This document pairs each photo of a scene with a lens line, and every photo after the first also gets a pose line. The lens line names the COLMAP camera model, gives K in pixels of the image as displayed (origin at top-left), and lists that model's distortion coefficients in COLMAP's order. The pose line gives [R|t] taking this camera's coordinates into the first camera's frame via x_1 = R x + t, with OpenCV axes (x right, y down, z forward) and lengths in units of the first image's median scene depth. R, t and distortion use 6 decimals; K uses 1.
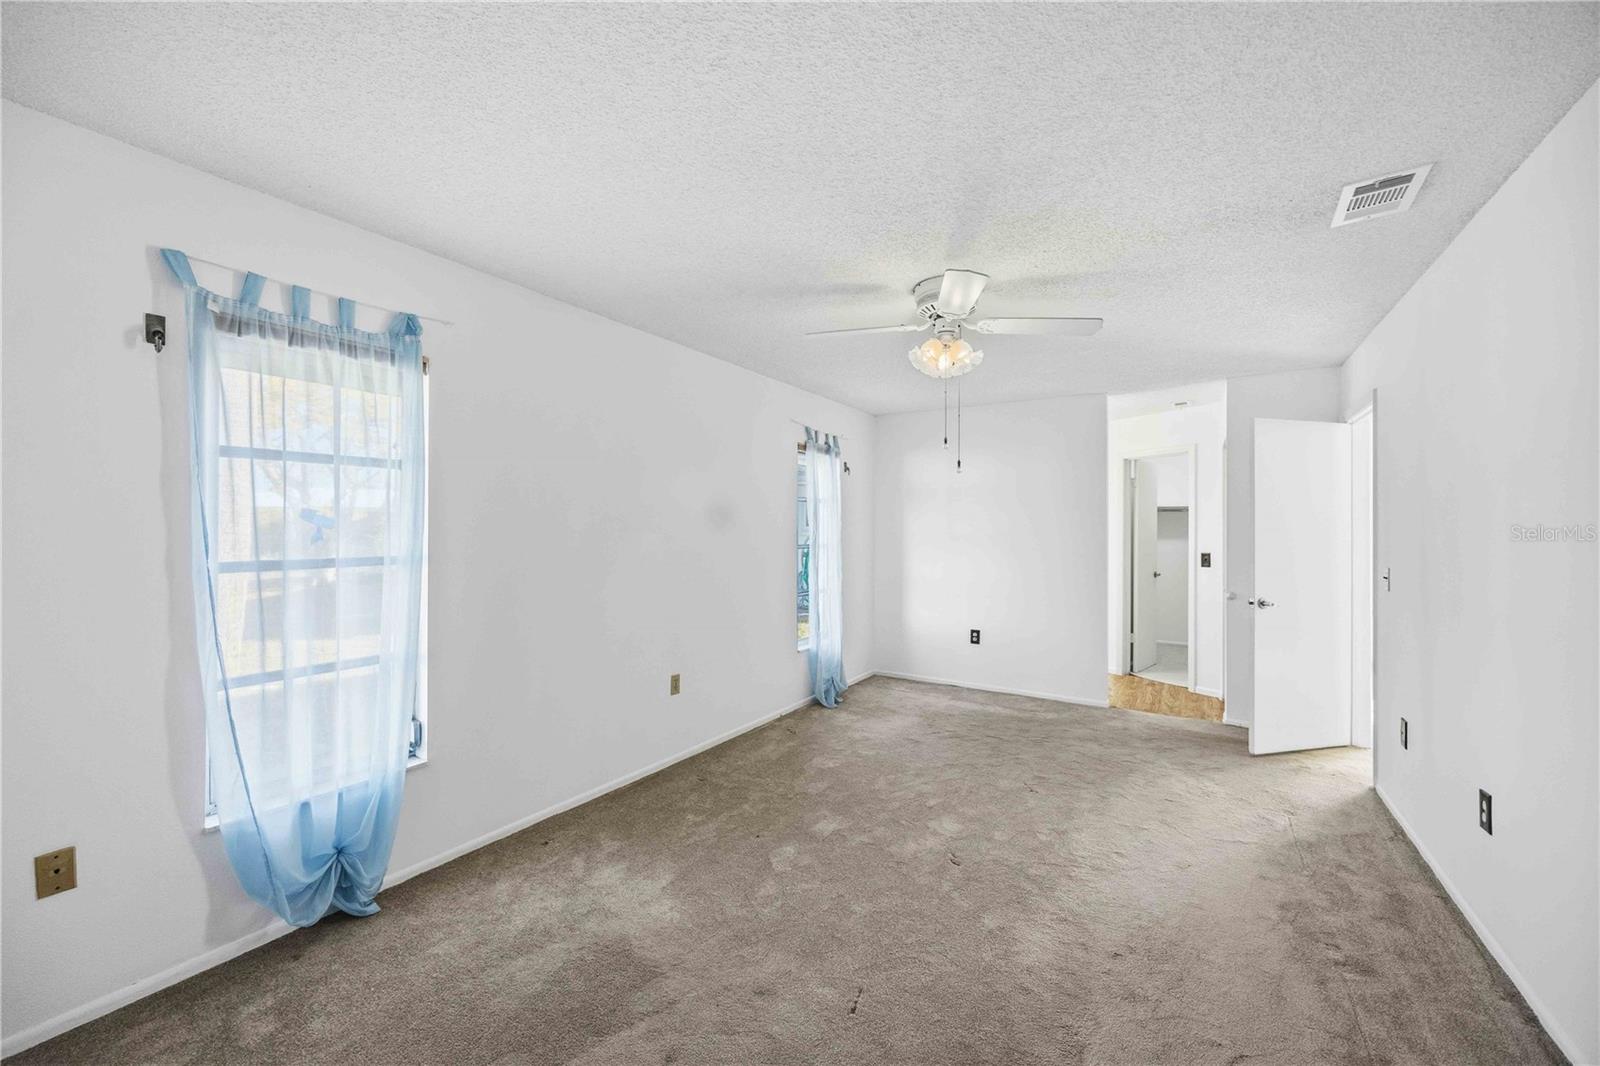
lens RADIAL K [[613.7, 0, 796.5], [0, 613.7, 533.7], [0, 0, 1]] dist [-0.000791, -0.000126]
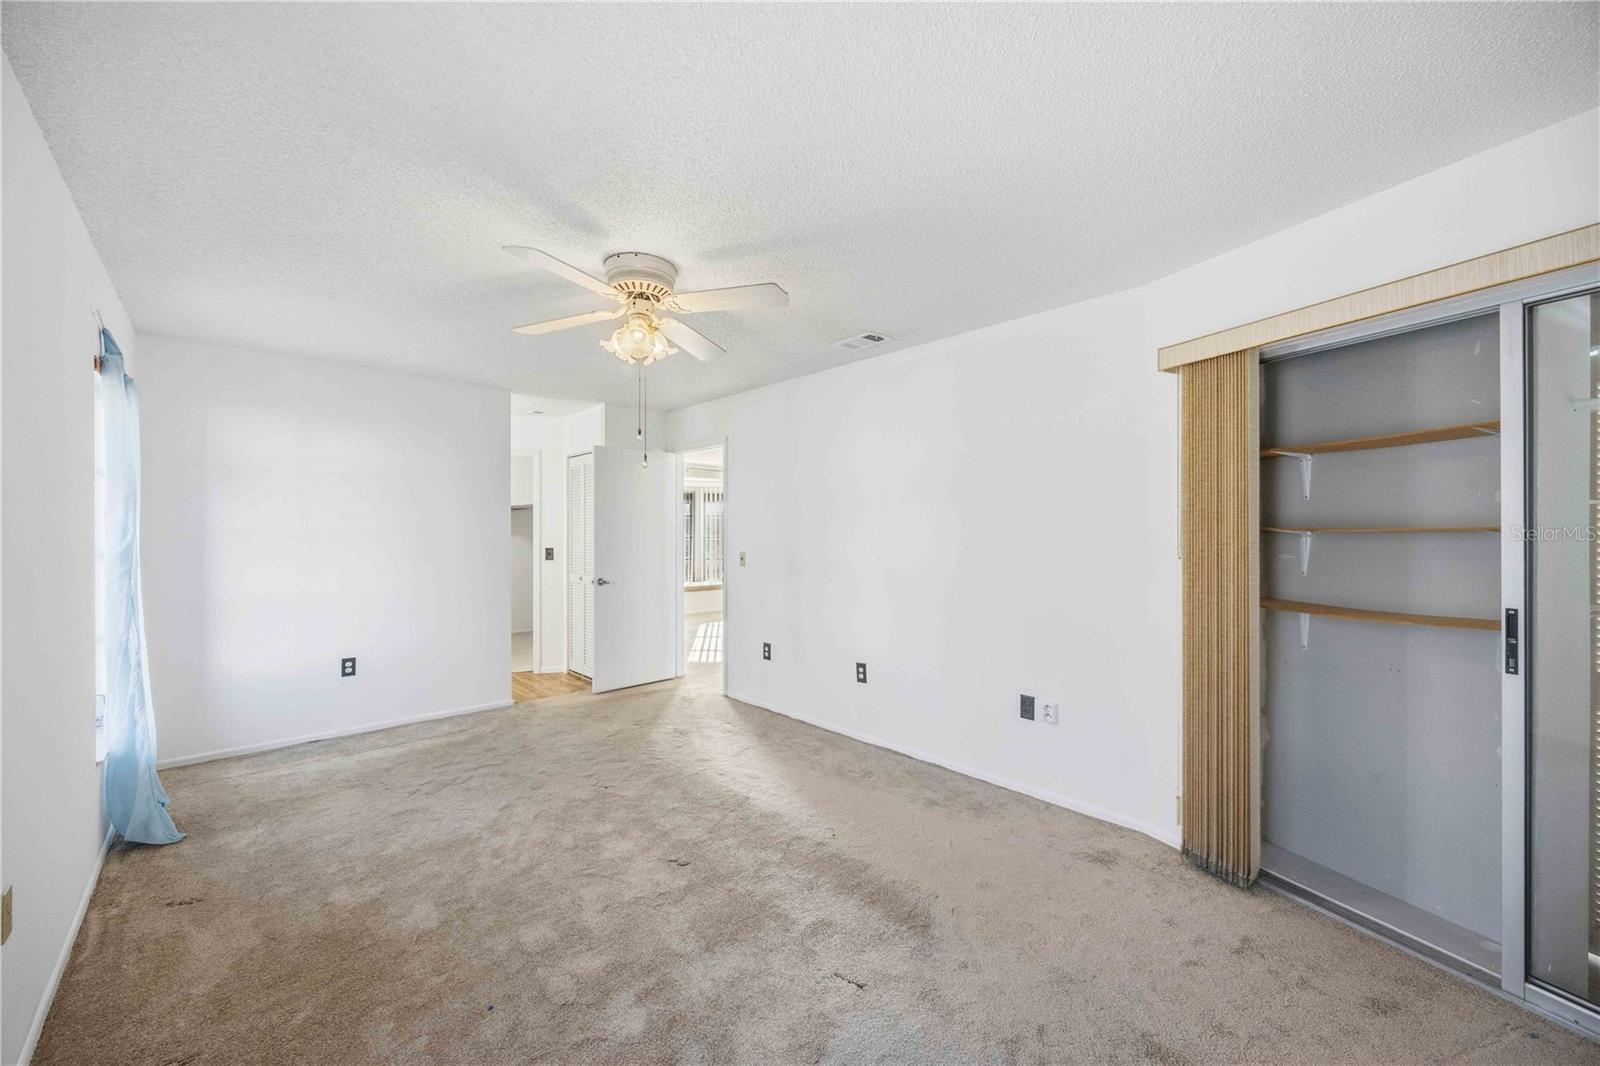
lens RADIAL K [[613.7, 0, 796.5], [0, 613.7, 533.7], [0, 0, 1]] dist [-0.000791, -0.000126]
pose [[0.239141, -0.008731, 0.970946, -0.360006], [0.000514, 0.999961, 0.008865, -0.005039], [-0.970985, -0.001621, 0.239136, 0.315764]]
